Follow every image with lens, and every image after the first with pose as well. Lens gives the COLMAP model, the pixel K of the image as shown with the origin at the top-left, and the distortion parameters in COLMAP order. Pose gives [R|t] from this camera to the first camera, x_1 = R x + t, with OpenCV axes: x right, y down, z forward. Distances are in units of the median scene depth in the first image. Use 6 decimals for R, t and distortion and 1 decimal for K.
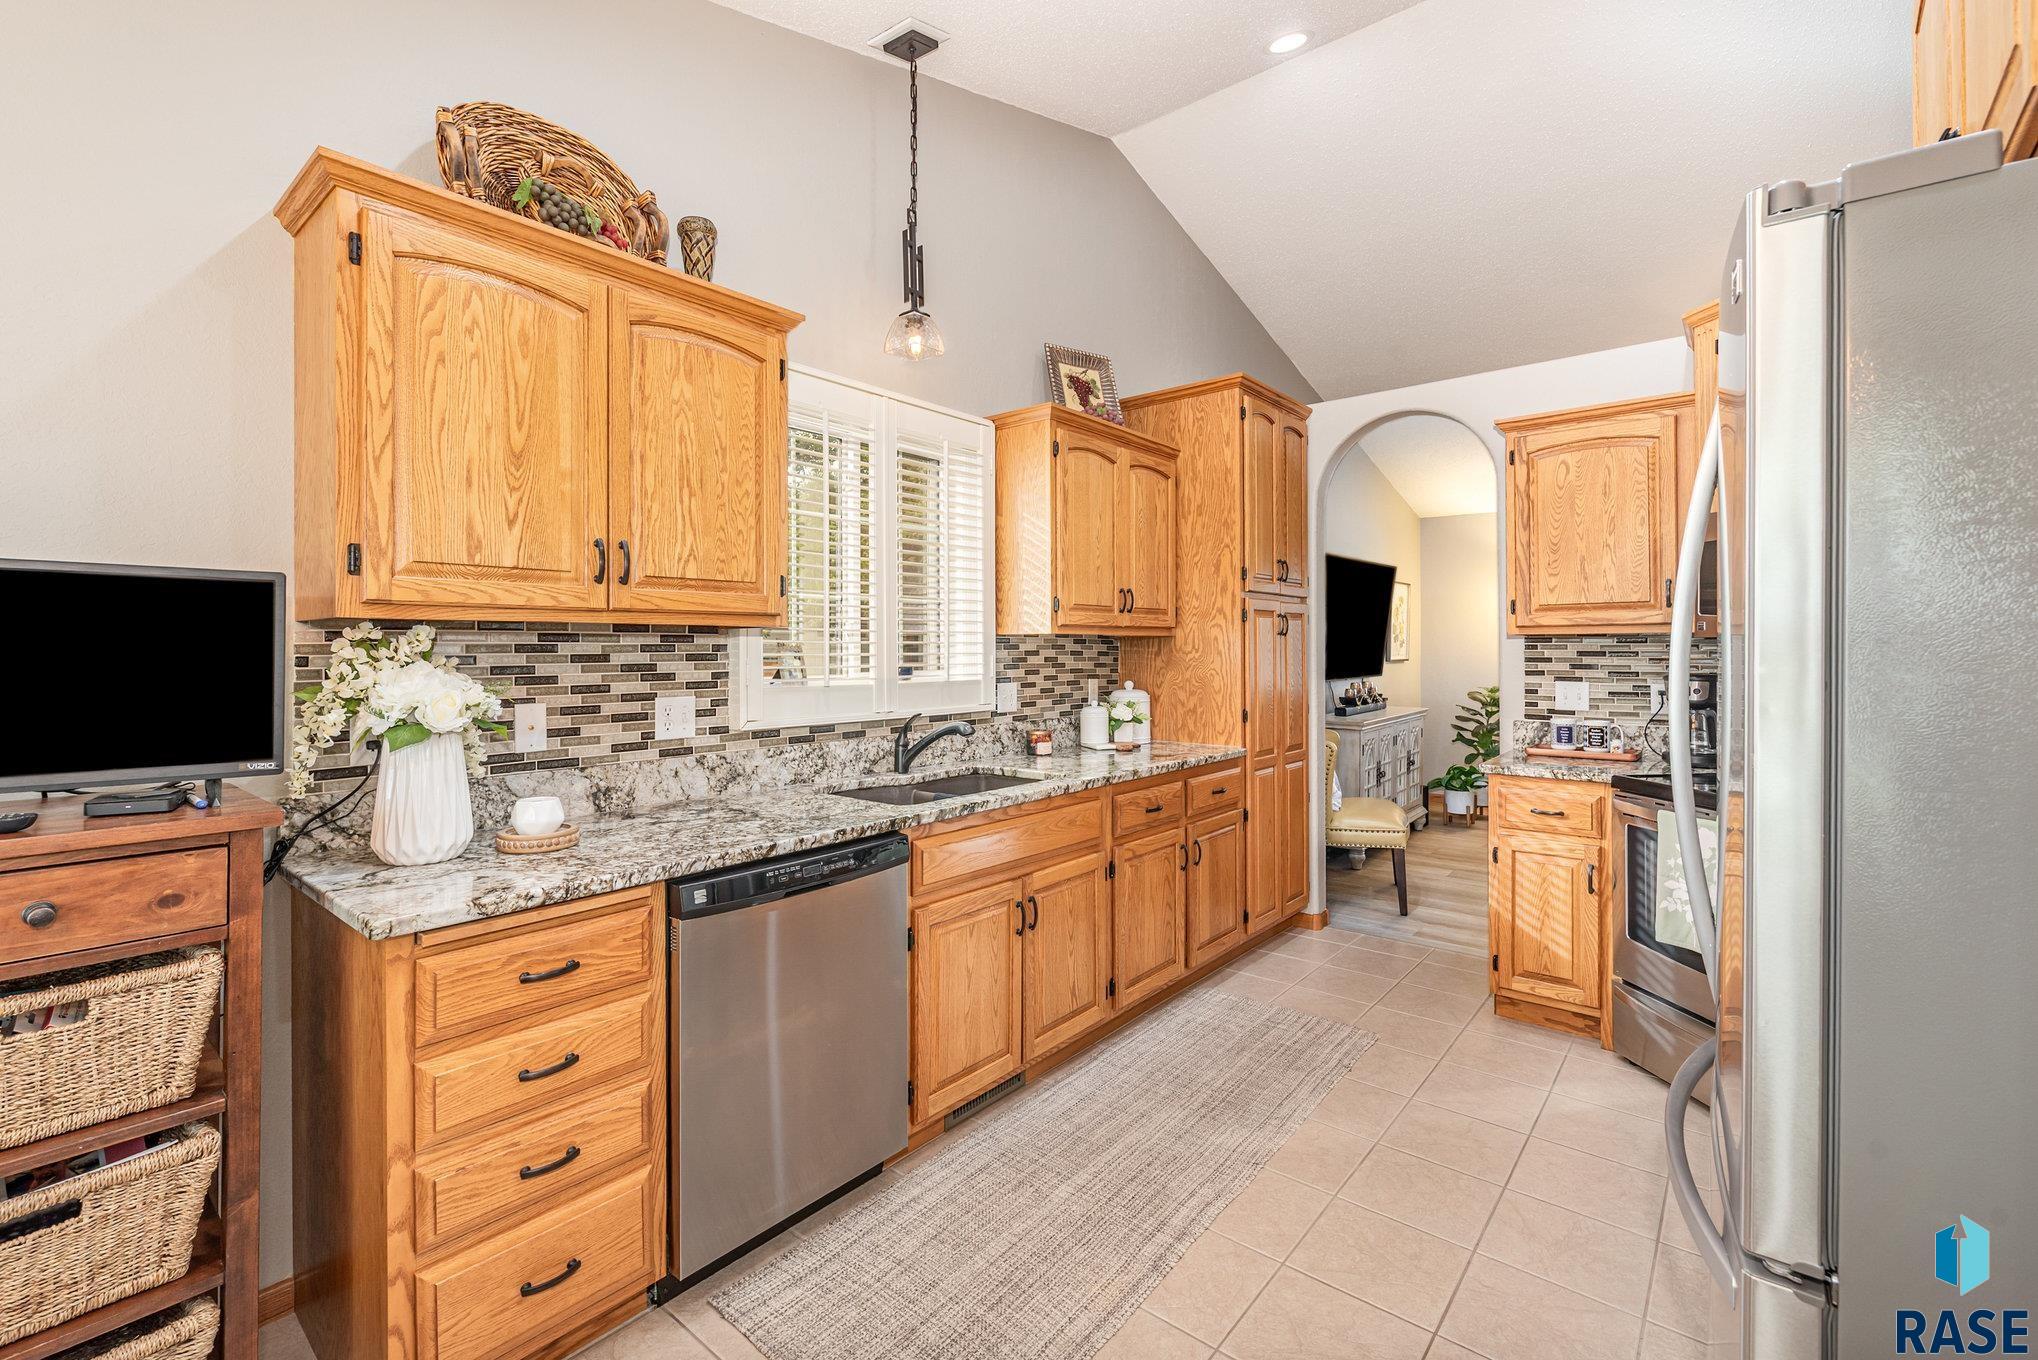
lens RADIAL K [[884.6, 0, 1016.2], [0, 884.6, 646.7], [0, 0, 1]] dist [-0.001103, -0.000267]
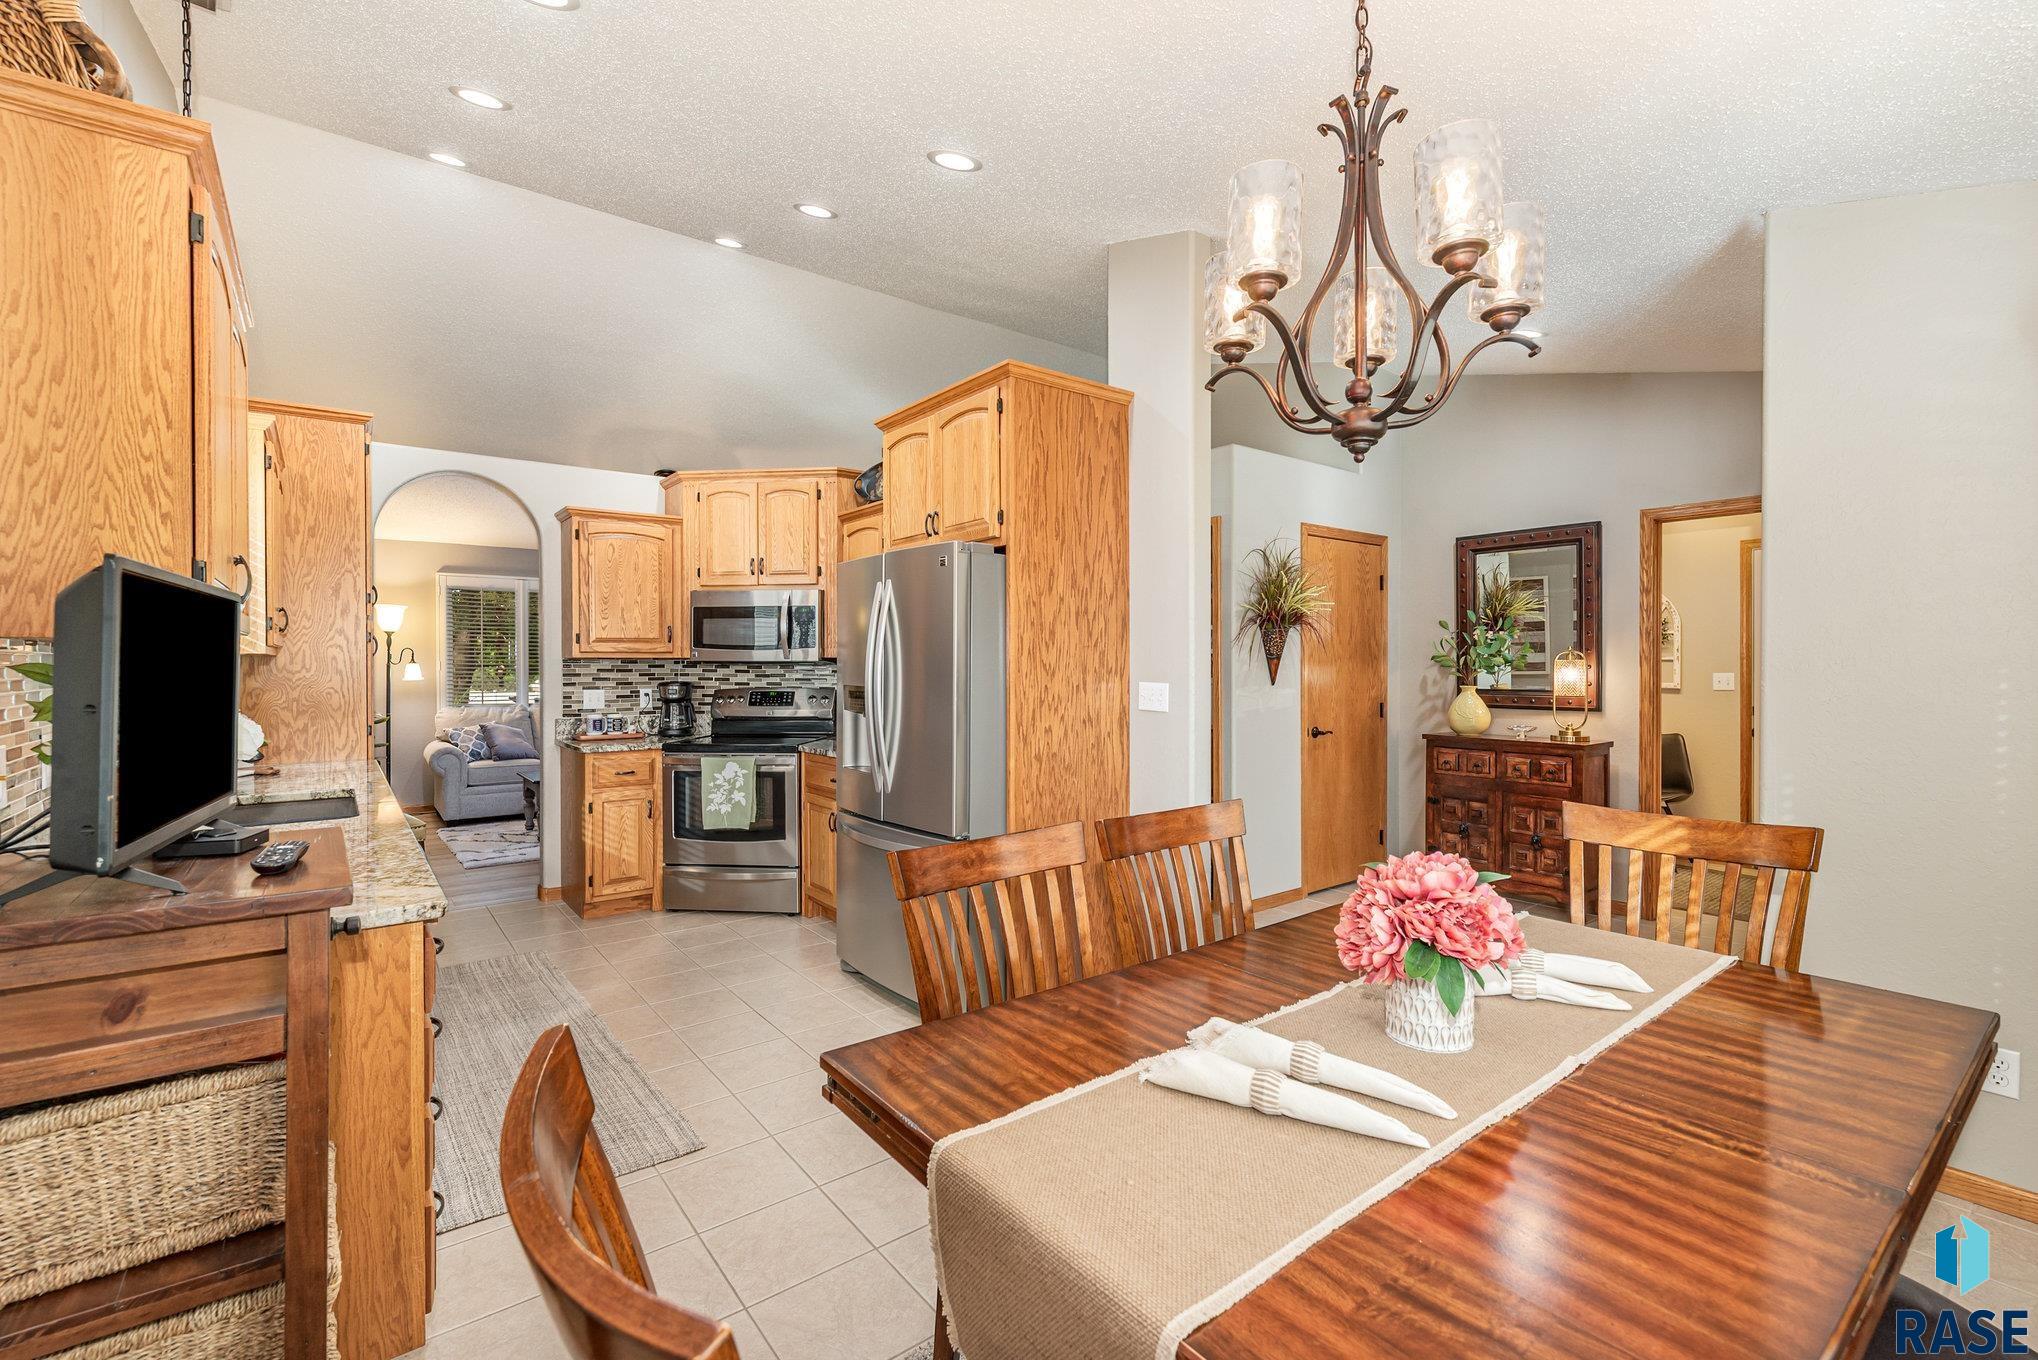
lens RADIAL K [[884.6, 0, 1019.0], [0, 884.6, 668.8], [0, 0, 1]] dist [-0.001103, -0.000267]
pose [[0.213836, -0.005040, 0.976857, -0.769430], [-0.001311, 0.999984, 0.005446, -0.004846], [-0.976869, -0.002445, 0.213826, -0.008244]]
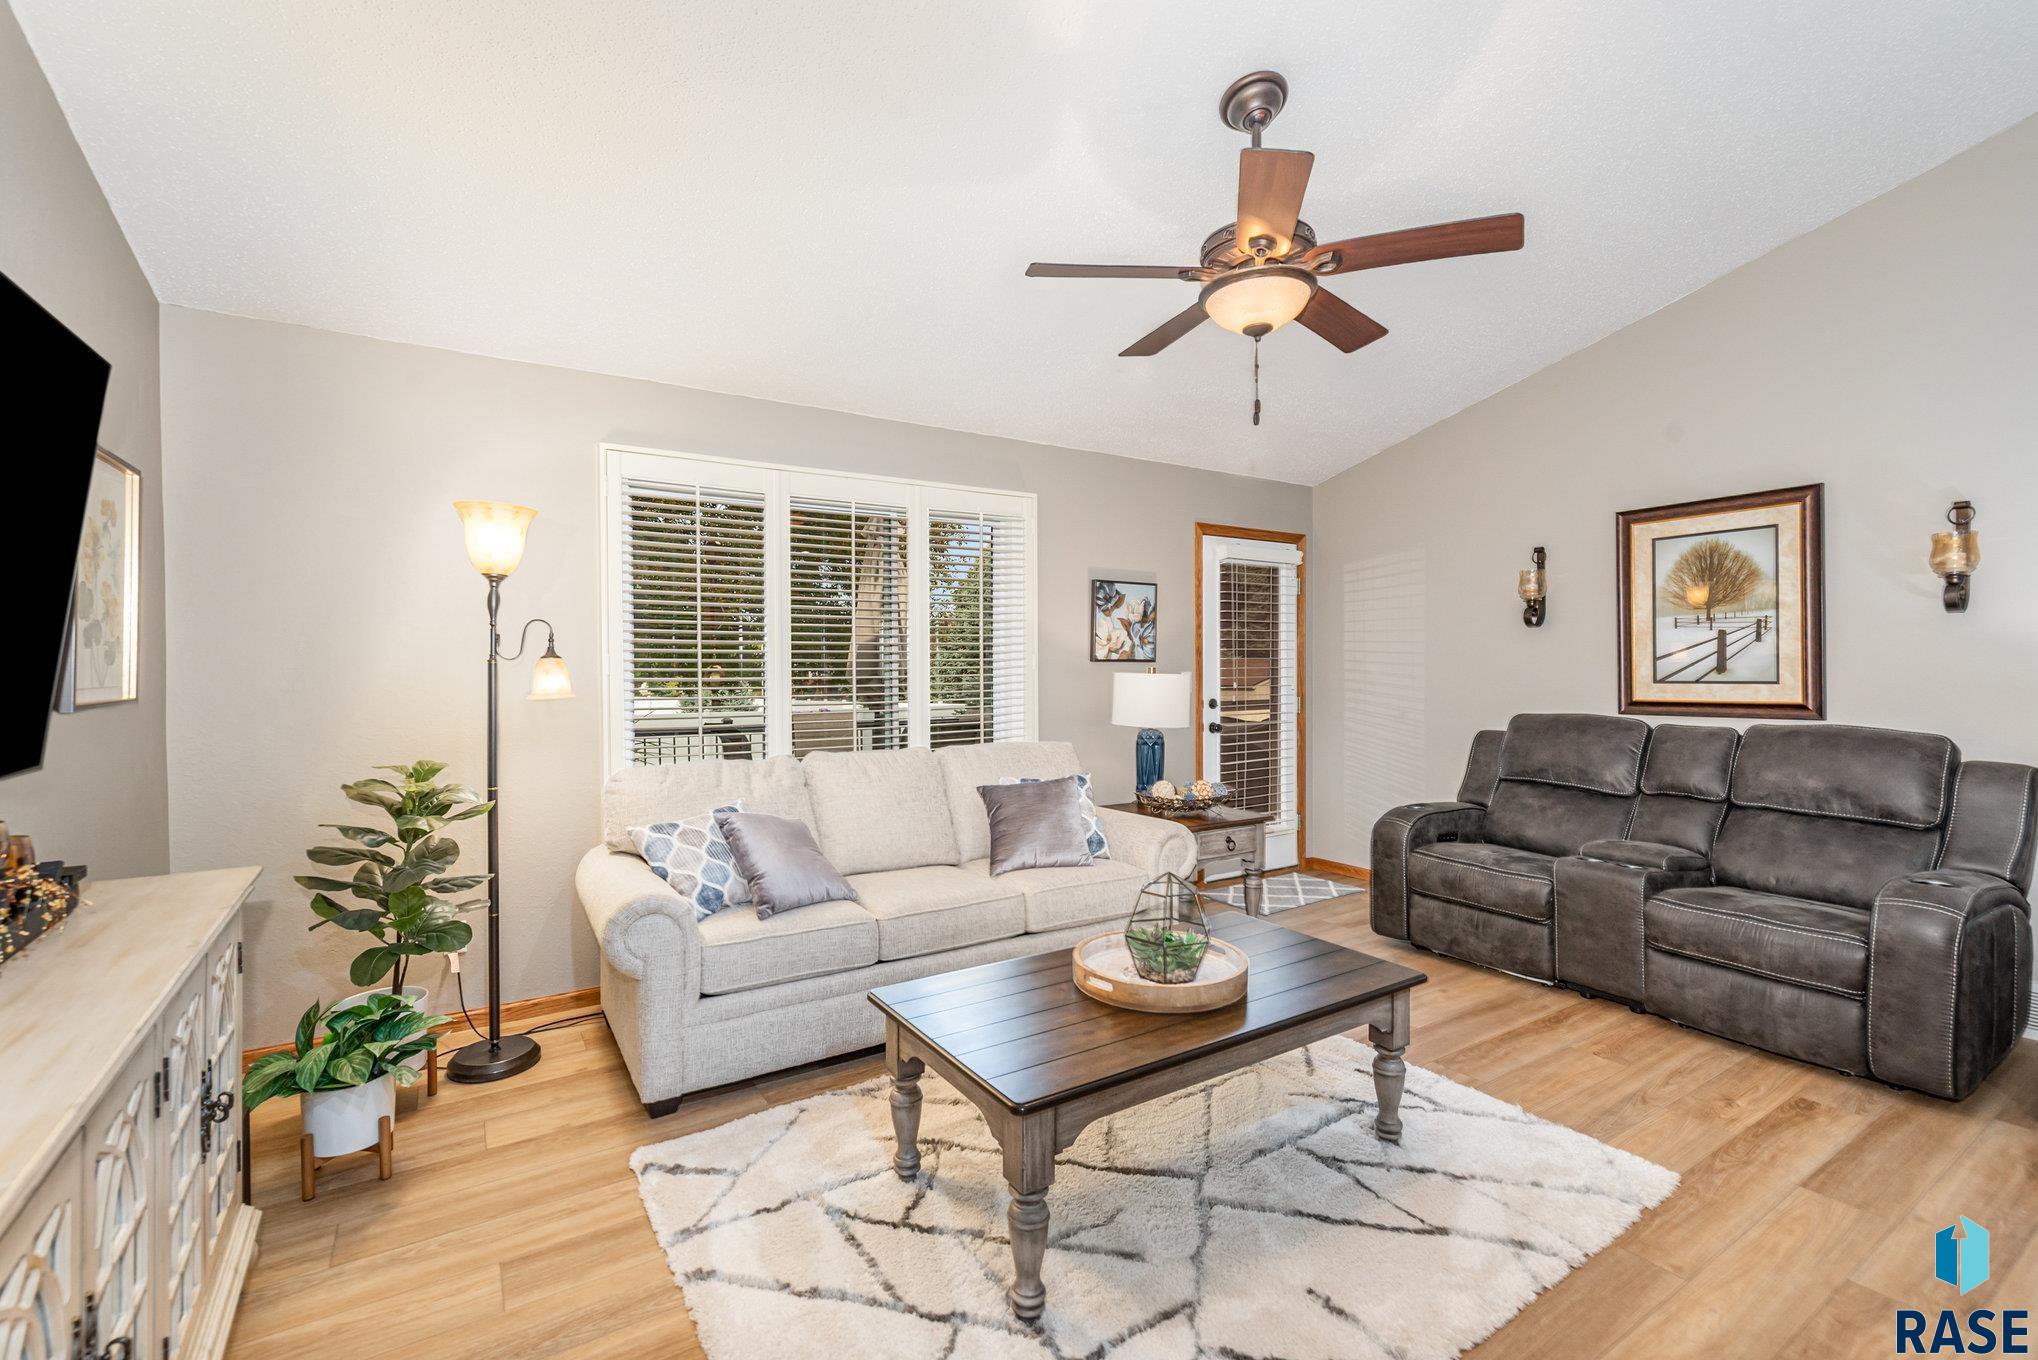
lens RADIAL K [[884.6, 0, 1007.0], [0, 884.6, 680.0], [0, 0, 1]] dist [-0.001103, -0.000267]
pose [[0.317794, -0.015477, 0.948033, 0.586065], [-0.000681, 0.999863, 0.016551, 0.005925], [-0.948159, -0.005905, 0.317740, 1.463526]]
